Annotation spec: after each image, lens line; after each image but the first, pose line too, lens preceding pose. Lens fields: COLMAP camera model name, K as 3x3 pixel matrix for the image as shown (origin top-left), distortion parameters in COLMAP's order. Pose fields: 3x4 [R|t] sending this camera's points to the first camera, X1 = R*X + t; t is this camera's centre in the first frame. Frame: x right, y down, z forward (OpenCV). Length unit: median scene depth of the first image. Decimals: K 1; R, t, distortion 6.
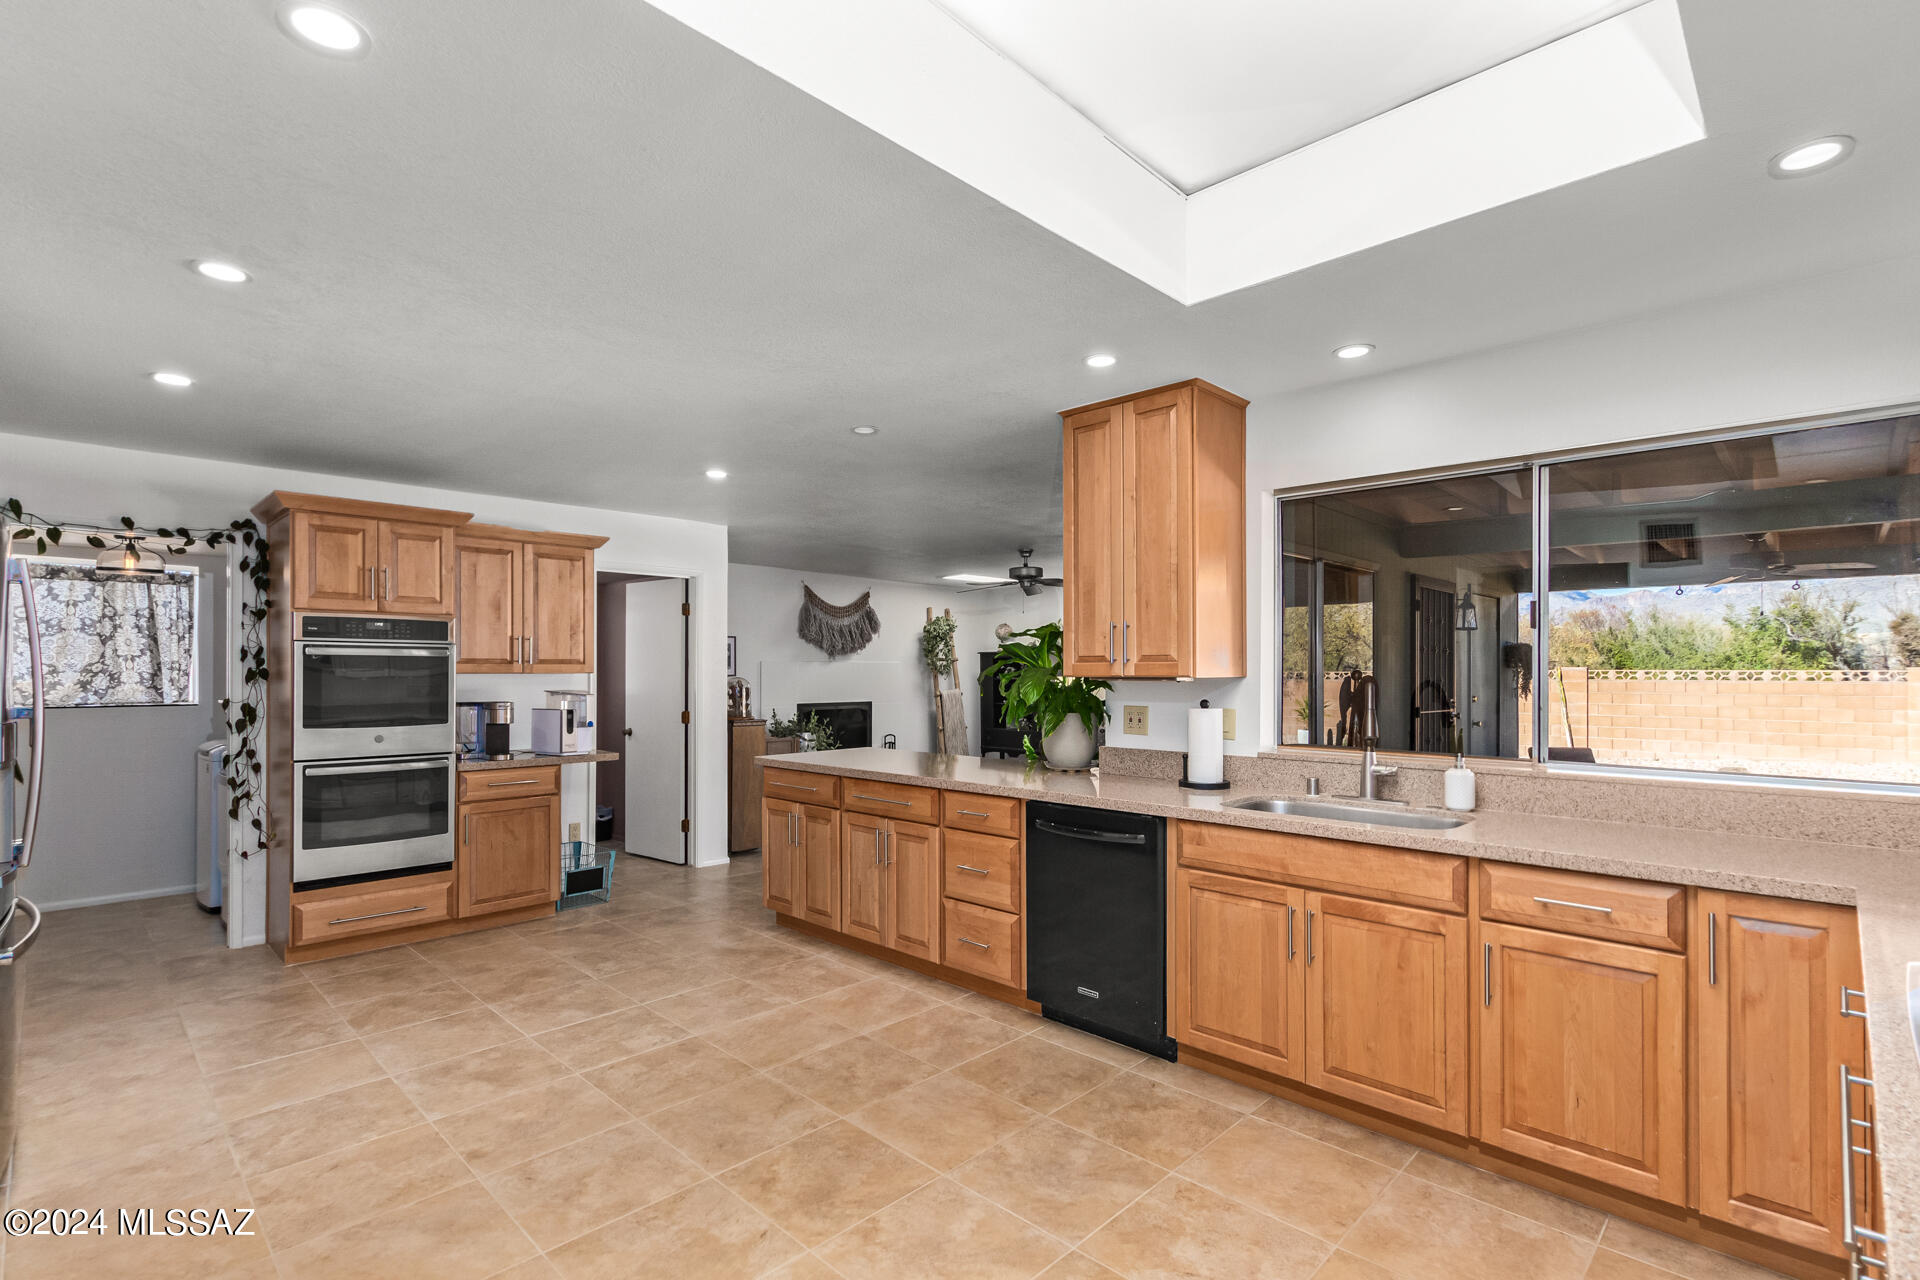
lens RADIAL K [[890.7, 0, 957.3], [0, 890.7, 675.1], [0, 0, 1]] dist [0.000988, -0.001115]
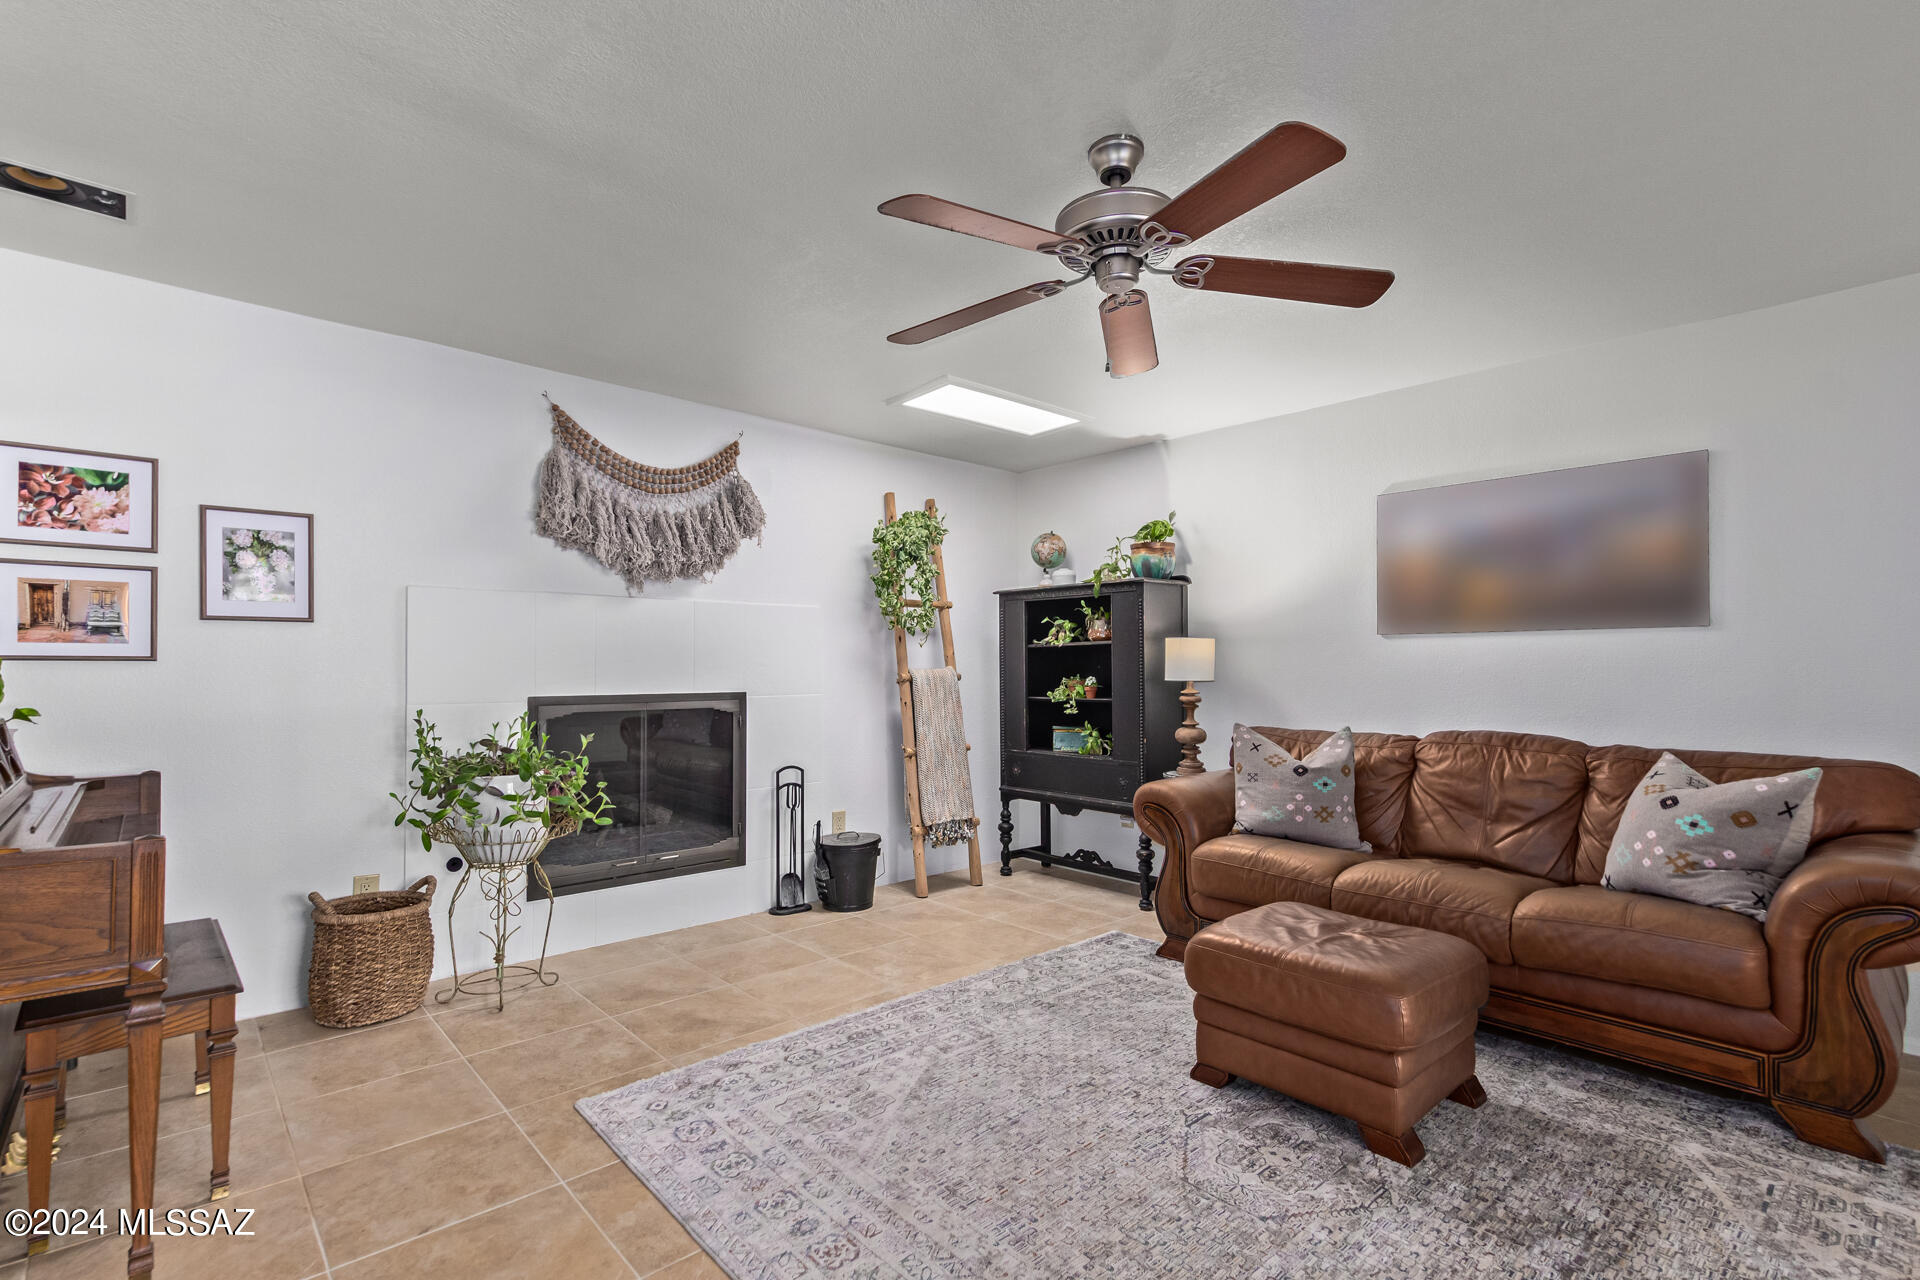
lens RADIAL K [[890.7, 0, 969.4], [0, 890.7, 668.6], [0, 0, 1]] dist [0.000988, -0.001115]
pose [[0.998730, 0.001036, -0.050380, 0.074942], [-0.000940, 0.999998, 0.001927, 0.035198], [0.050381, -0.001877, 0.998728, 1.164626]]
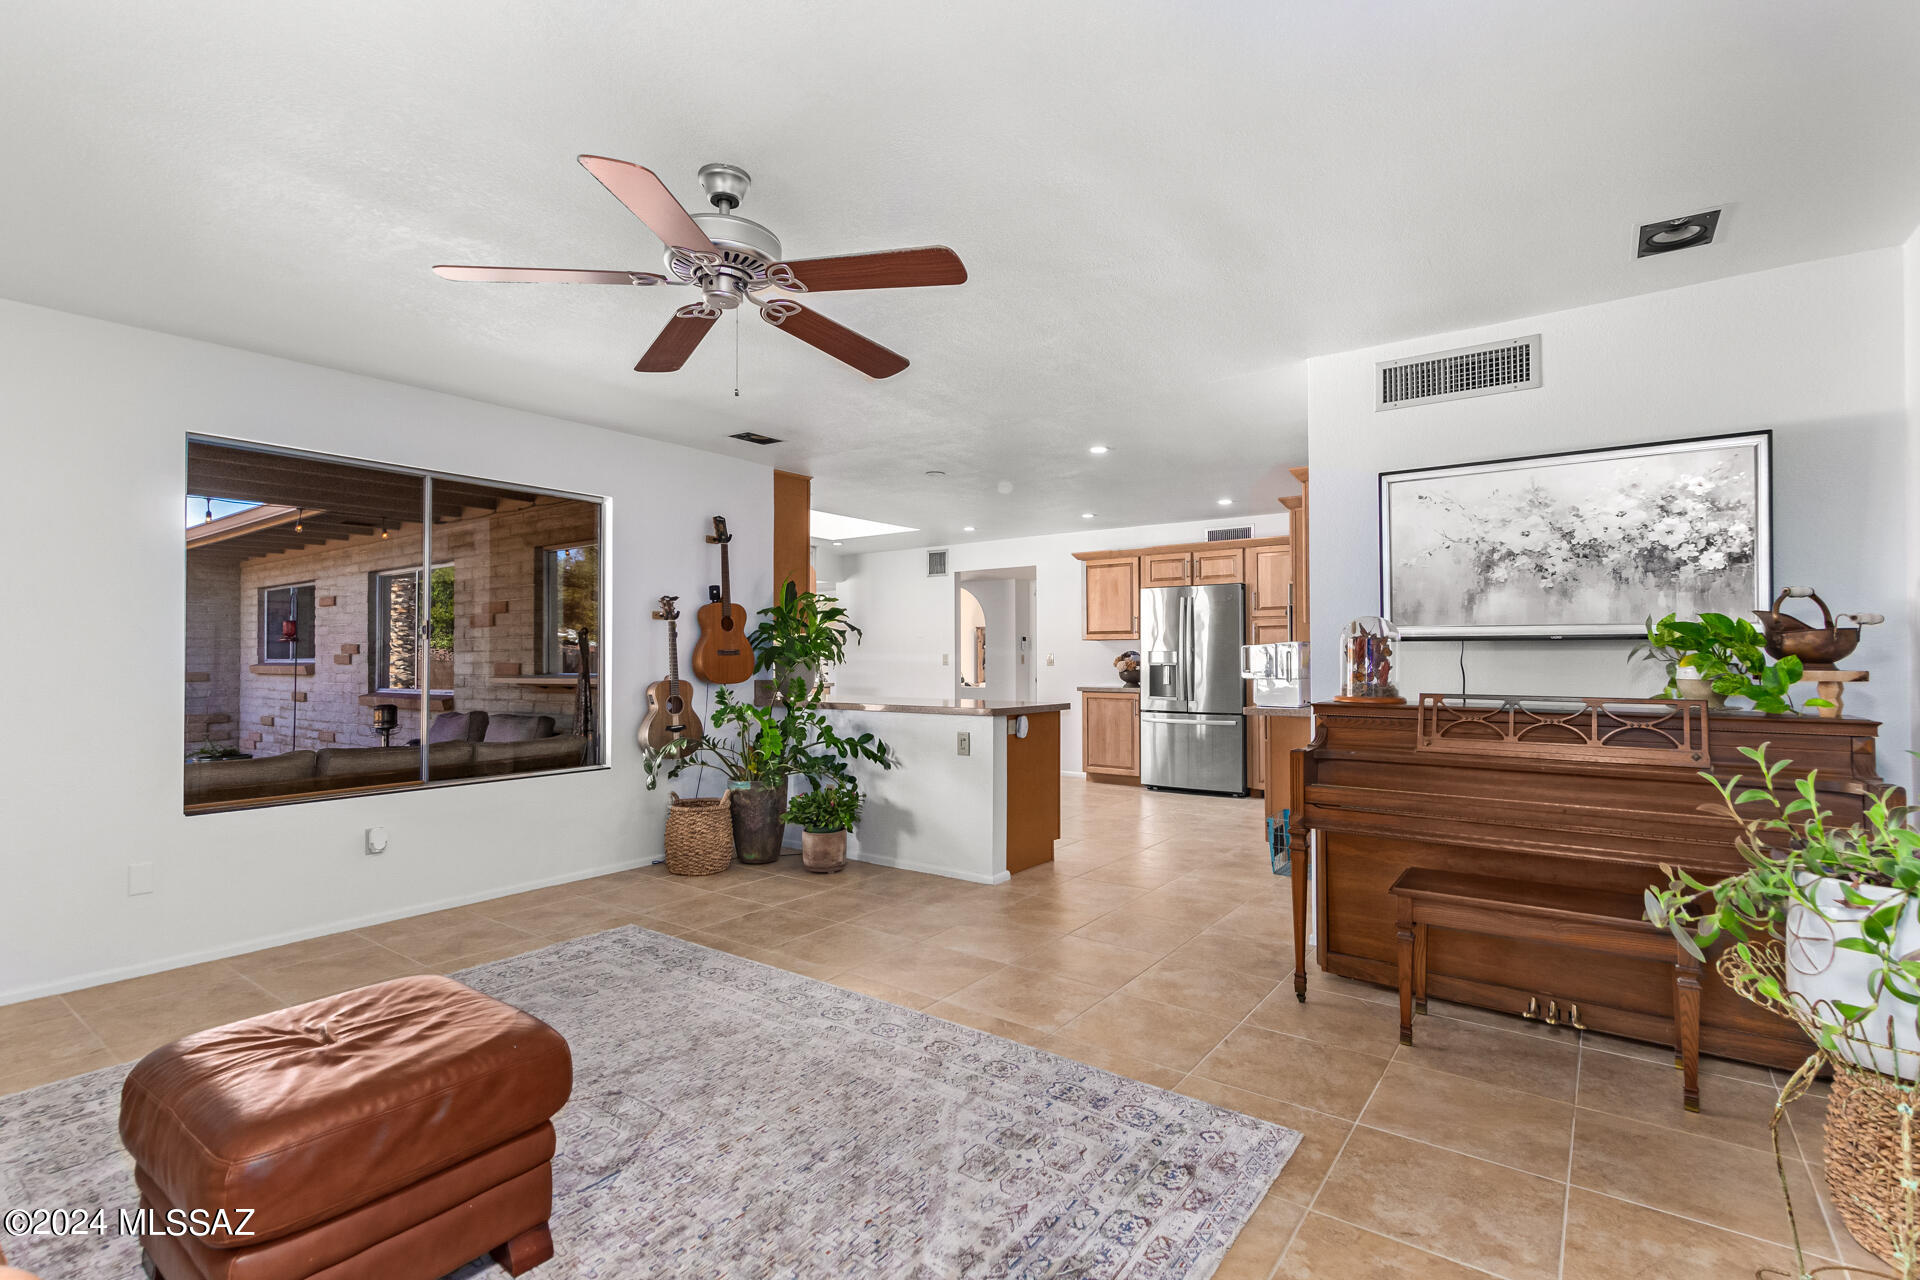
lens RADIAL K [[890.7, 0, 959.7], [0, 890.7, 647.0], [0, 0, 1]] dist [0.000988, -0.001115]
pose [[-0.989882, -0.001562, -0.141887, 0.067587], [-0.000406, 0.999966, -0.008176, 0.034755], [0.141895, -0.008035, -0.989849, 2.131423]]
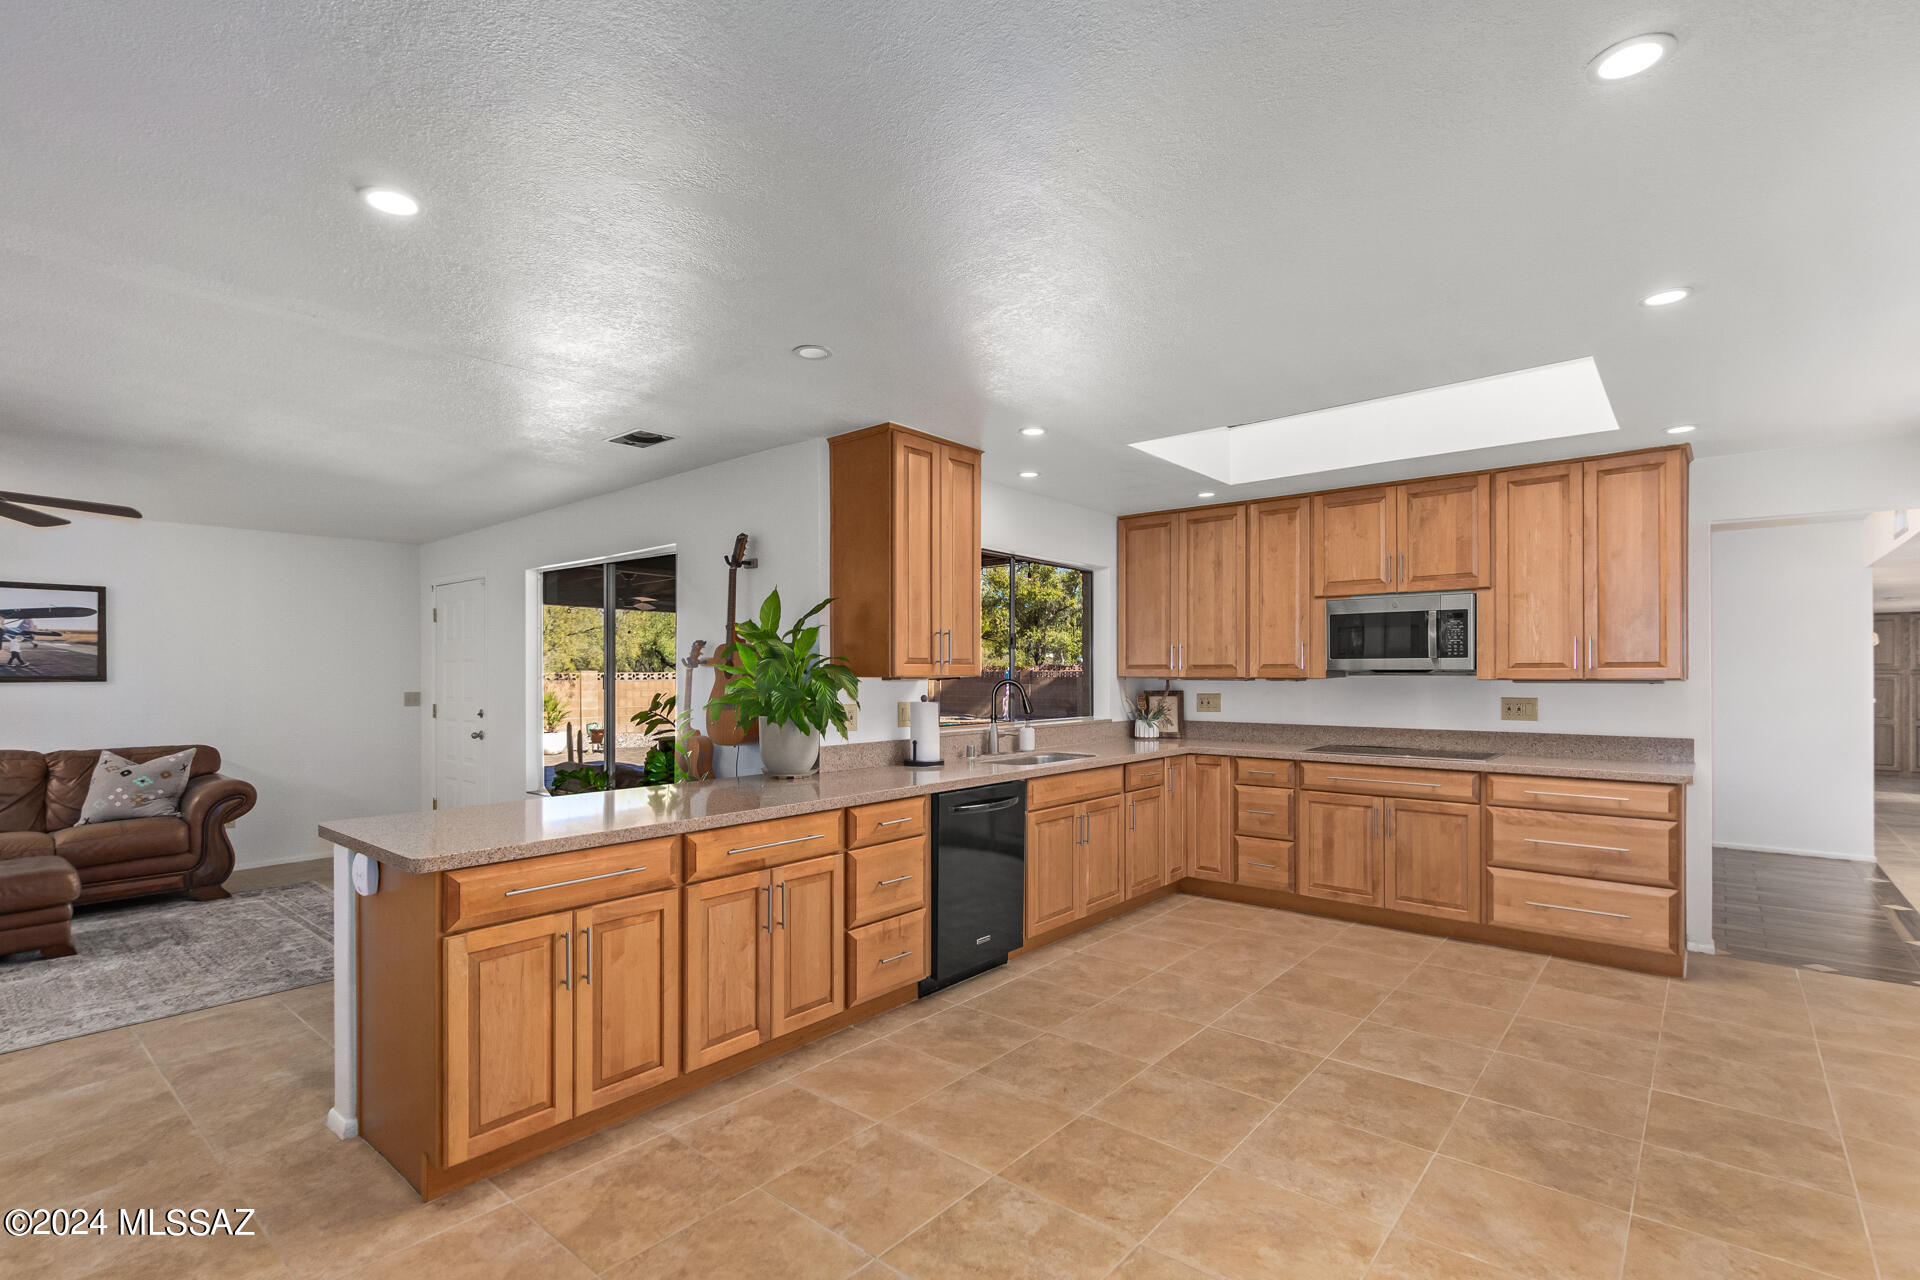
lens RADIAL K [[890.7, 0, 958.8], [0, 890.7, 669.8], [0, 0, 1]] dist [0.000988, -0.001115]
pose [[-0.077129, 0.003545, 0.997015, -0.726637], [0.003647, 0.999988, -0.003274, -0.004216], [-0.997014, 0.003384, -0.077141, 0.774630]]
